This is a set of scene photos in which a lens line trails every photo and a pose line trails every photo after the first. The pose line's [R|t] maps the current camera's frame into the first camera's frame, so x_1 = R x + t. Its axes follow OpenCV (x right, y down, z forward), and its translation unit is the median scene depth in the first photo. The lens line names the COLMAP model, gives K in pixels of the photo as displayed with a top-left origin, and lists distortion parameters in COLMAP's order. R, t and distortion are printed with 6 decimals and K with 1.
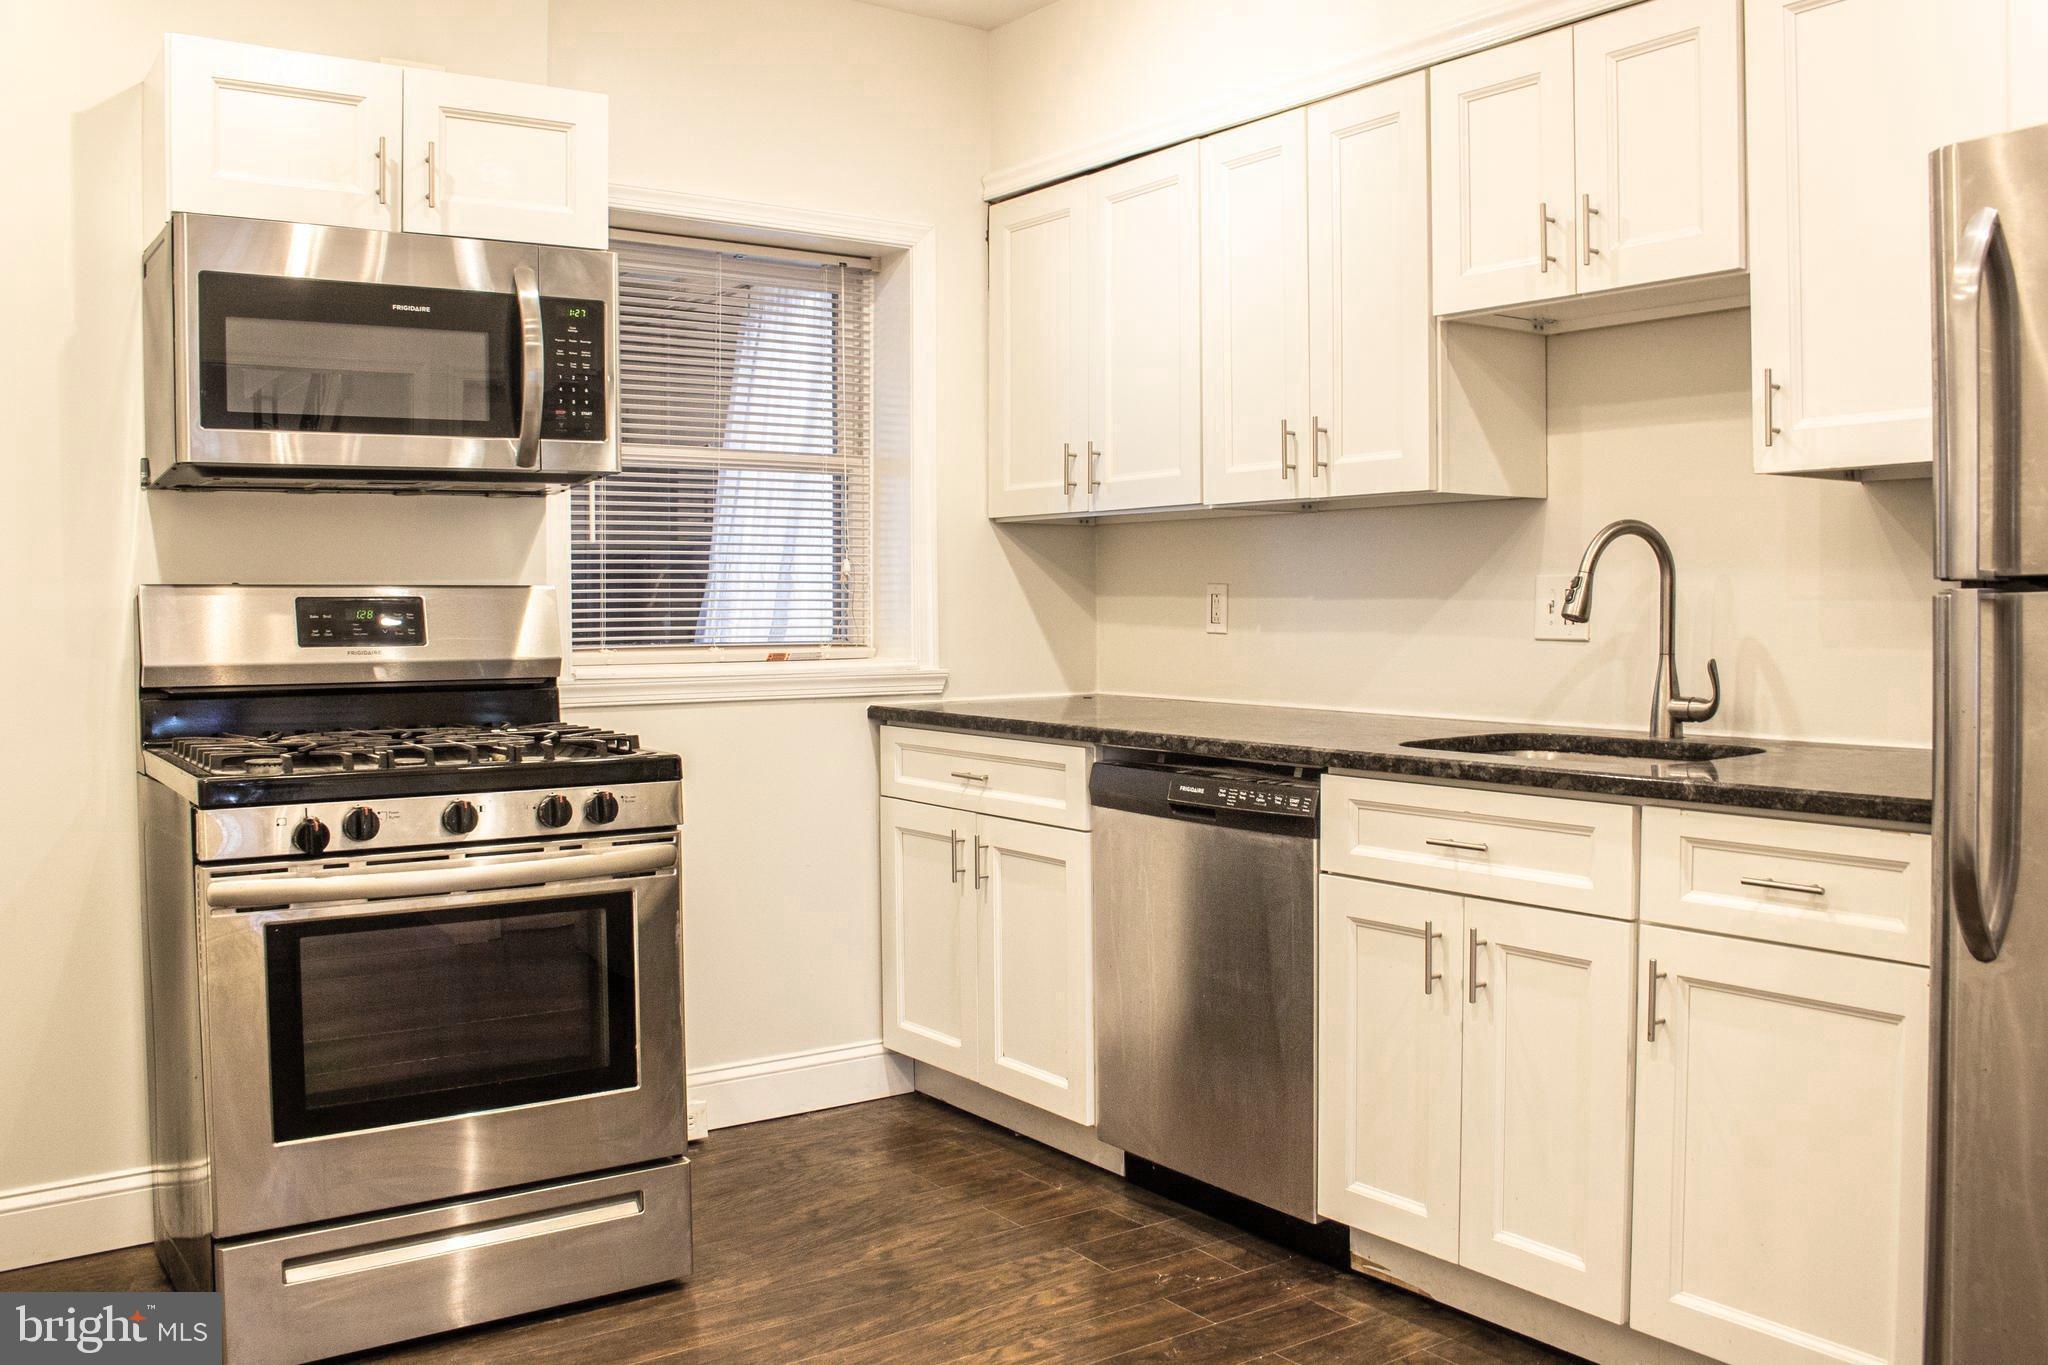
lens RADIAL K [[1715.9, 0, 1024.0], [0, 1715.9, 682.5], [0, 0, 1]] dist [-0.160573, 0.147703]
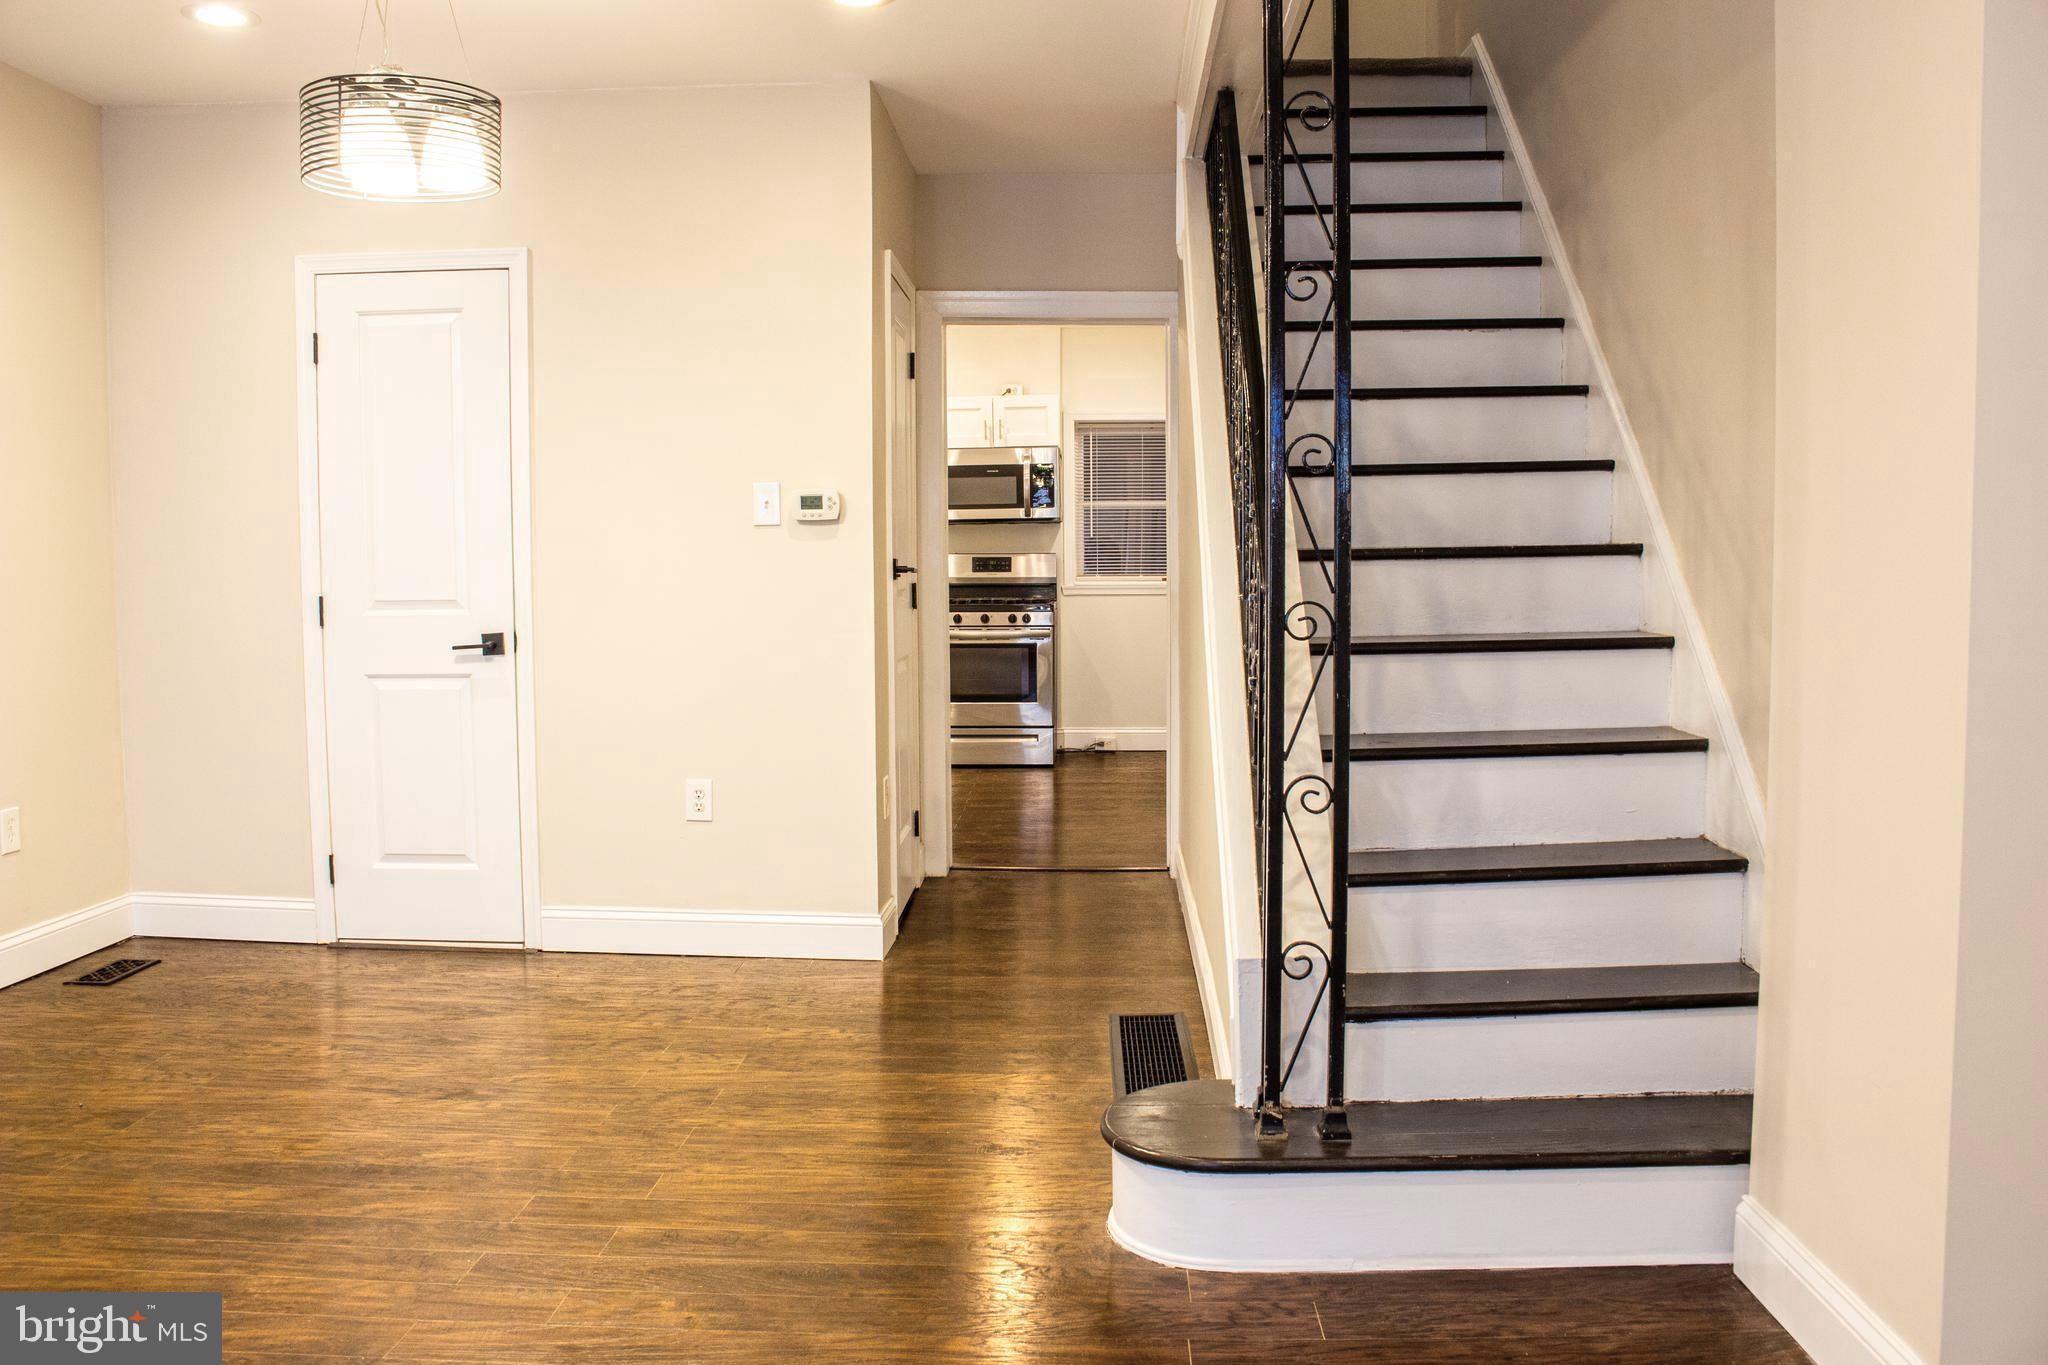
lens RADIAL K [[1715.9, 0, 1024.0], [0, 1715.9, 682.5], [0, 0, 1]] dist [-0.160573, 0.147703]
pose [[0.780326, 0.041660, -0.623984, 1.847848], [-0.027007, 0.999093, 0.032930, 0.086094], [0.624790, -0.008844, 0.780743, -1.652381]]
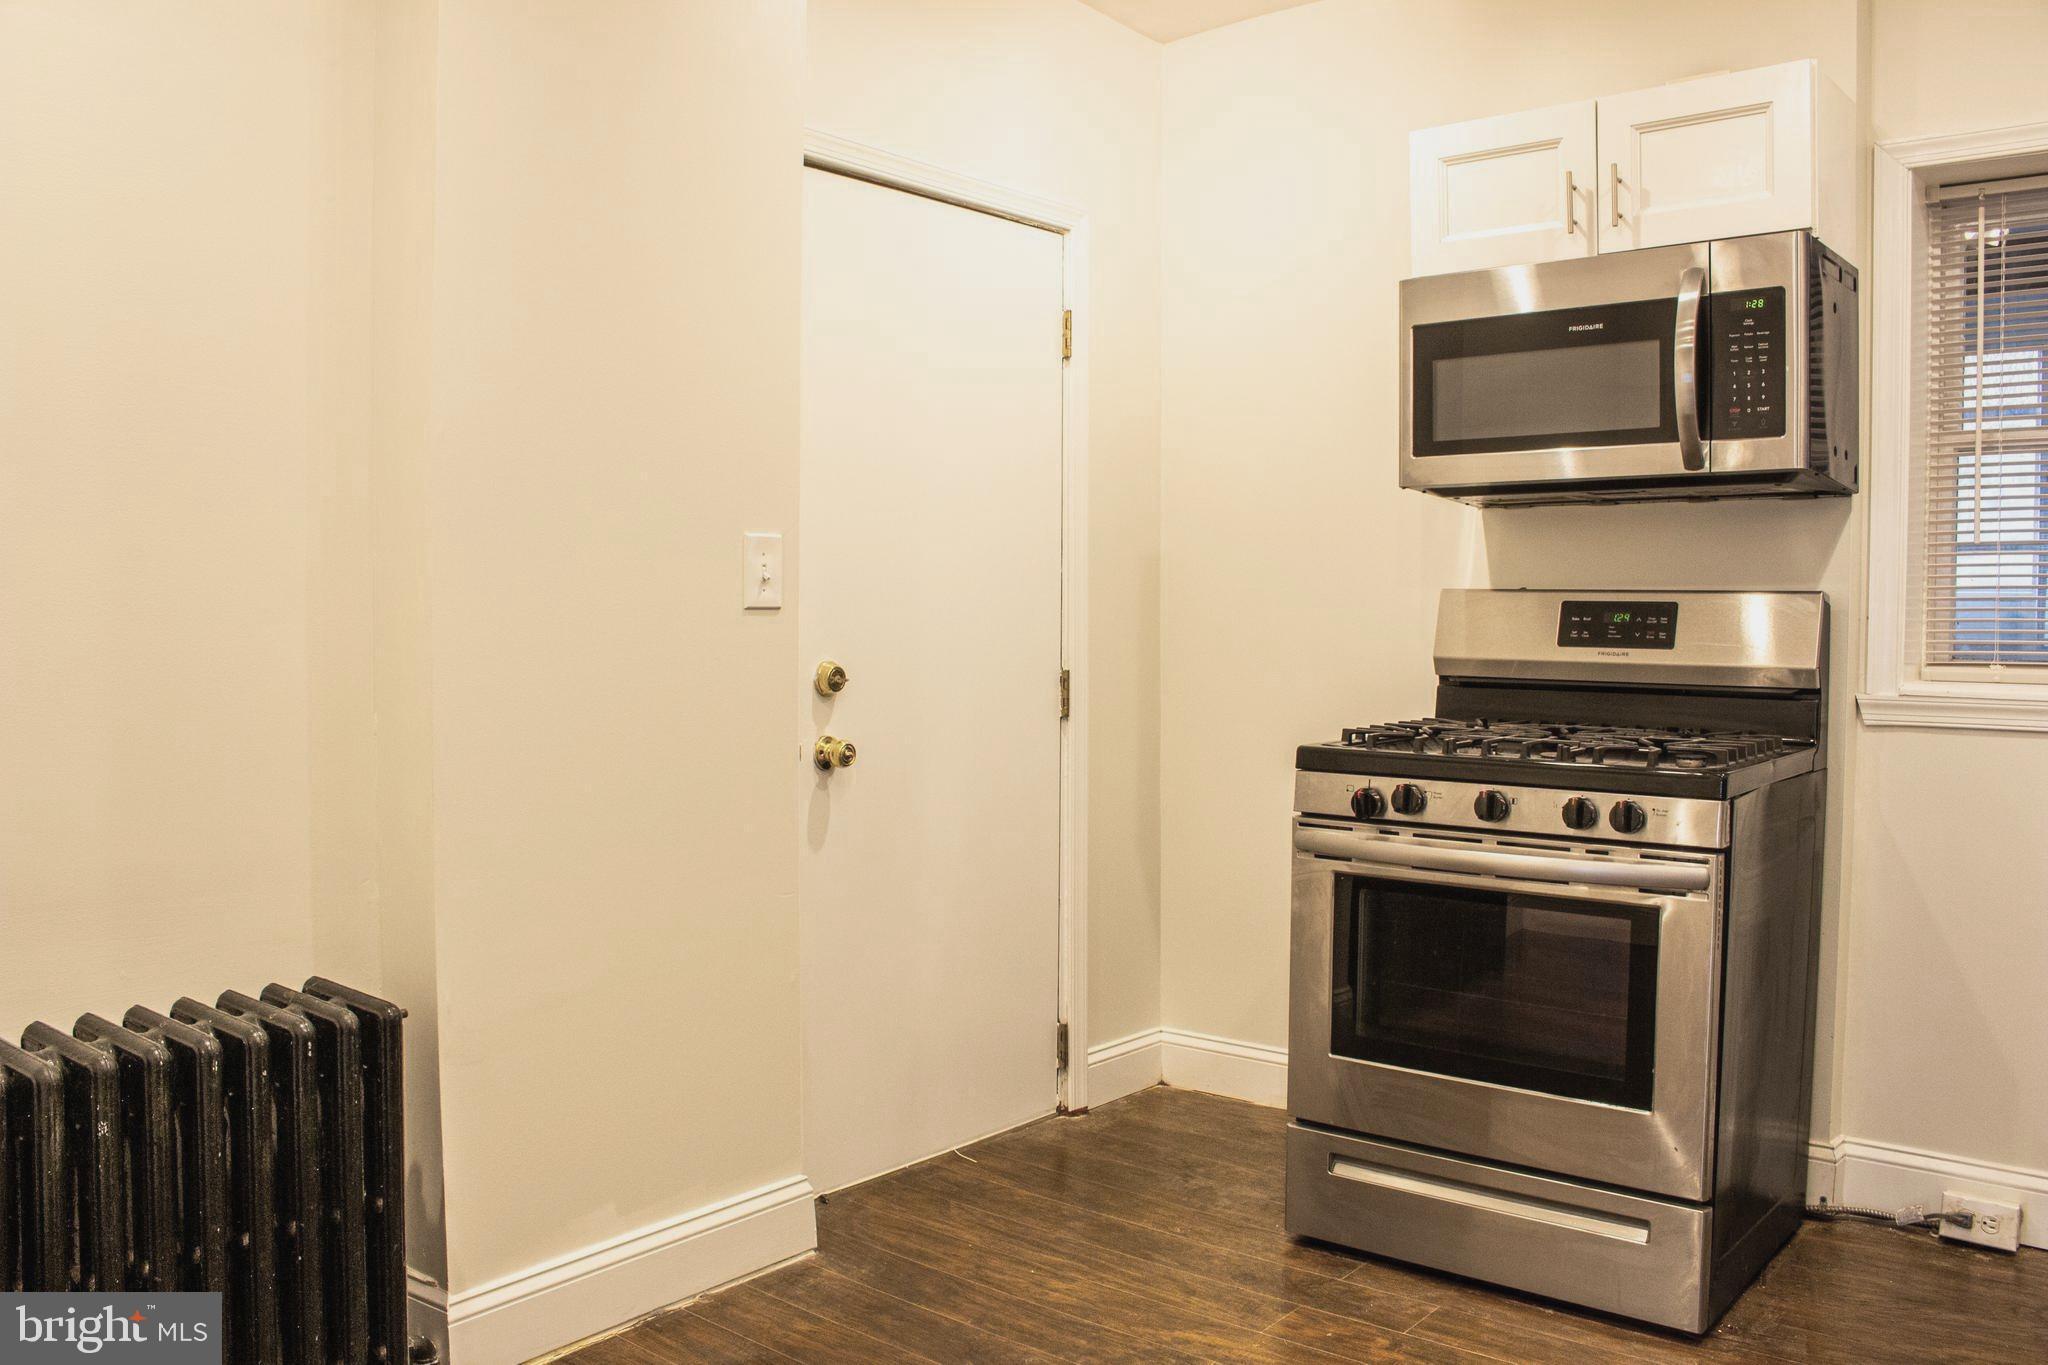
lens RADIAL K [[1715.9, 0, 1024.0], [0, 1715.9, 682.5], [0, 0, 1]] dist [-0.160573, 0.147703]
pose [[0.267520, 0.047477, -0.962382, 0.568719], [-0.051190, 0.998075, 0.035008, -0.019309], [0.962192, 0.039899, 0.269436, 0.383478]]
